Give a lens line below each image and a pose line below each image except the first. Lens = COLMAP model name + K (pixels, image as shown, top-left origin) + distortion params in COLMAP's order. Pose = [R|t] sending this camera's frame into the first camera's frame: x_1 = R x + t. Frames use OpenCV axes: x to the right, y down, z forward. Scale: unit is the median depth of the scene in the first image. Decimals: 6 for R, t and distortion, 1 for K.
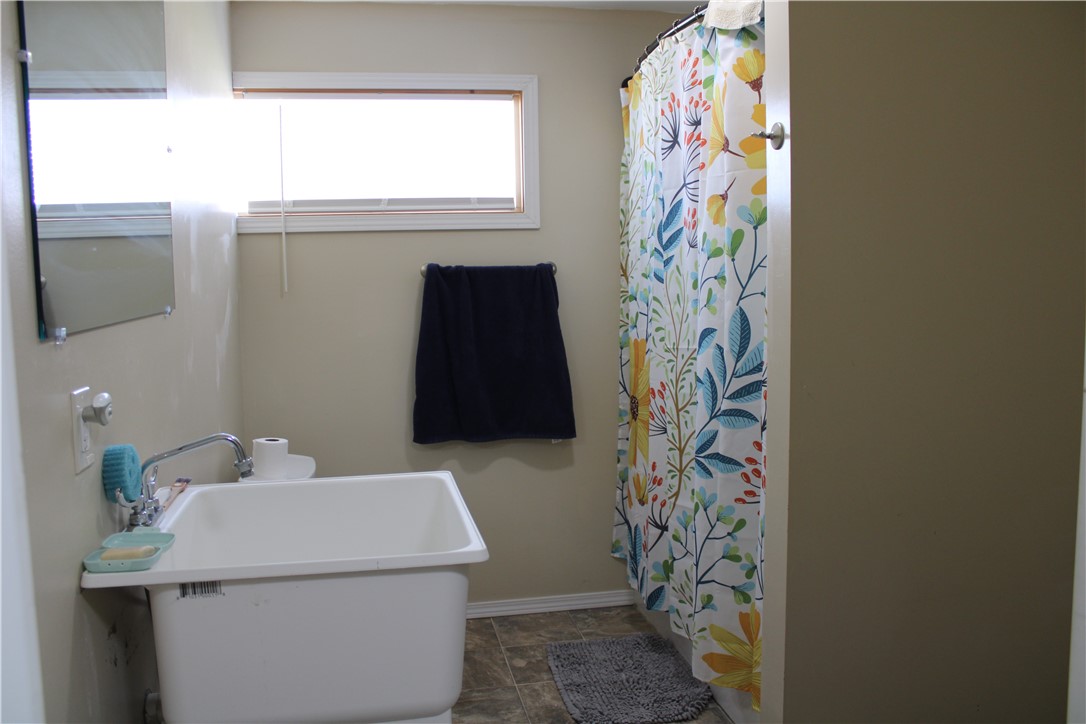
lens RADIAL K [[899.3, 0, 551.7], [0, 899.3, 354.5], [0, 0, 1]] dist [-0.168280, 0.153427]
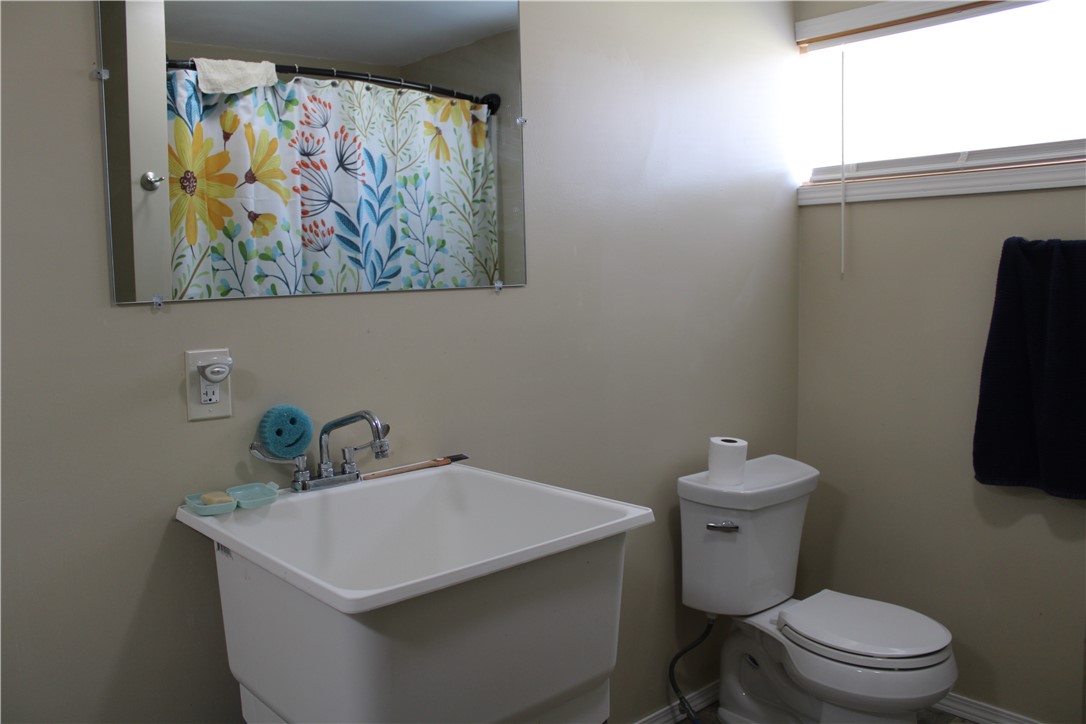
lens RADIAL K [[905.1, 0, 543.7], [0, 905.1, 336.2], [0, 0, 1]] dist [-0.061589, -0.000856]
pose [[0.520079, 0.069066, -0.851321, 0.288740], [-0.070477, 0.996796, 0.037813, -0.022390], [0.851206, 0.040333, 0.523280, 0.310548]]
